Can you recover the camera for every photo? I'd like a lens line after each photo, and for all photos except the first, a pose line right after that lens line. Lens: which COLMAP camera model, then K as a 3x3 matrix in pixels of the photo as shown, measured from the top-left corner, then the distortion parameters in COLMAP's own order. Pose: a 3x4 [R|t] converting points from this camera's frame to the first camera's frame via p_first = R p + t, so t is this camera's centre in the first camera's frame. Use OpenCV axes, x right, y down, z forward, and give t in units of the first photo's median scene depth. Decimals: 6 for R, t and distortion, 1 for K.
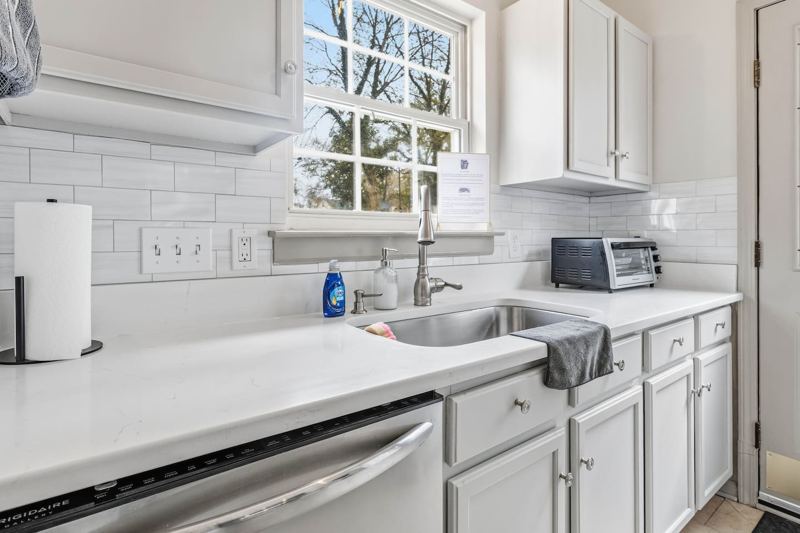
lens RADIAL K [[413.1, 0, 396.3], [0, 413.1, 242.7], [0, 0, 1]] dist [0.000625, -0.000141]
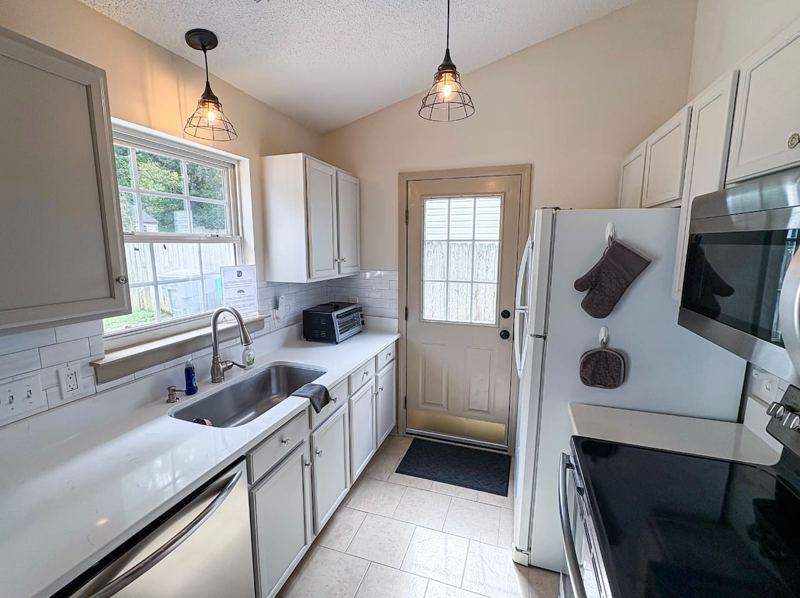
lens RADIAL K [[360.0, 0, 400.0], [0, 360.0, 299.0], [0, 0, 1]] dist [-0.001909, -0.000254]
pose [[0.826331, -0.081613, 0.557241, -0.081693], [-0.003644, 0.988649, 0.150200, -0.295549], [-0.563173, -0.126145, 0.816654, -0.349635]]
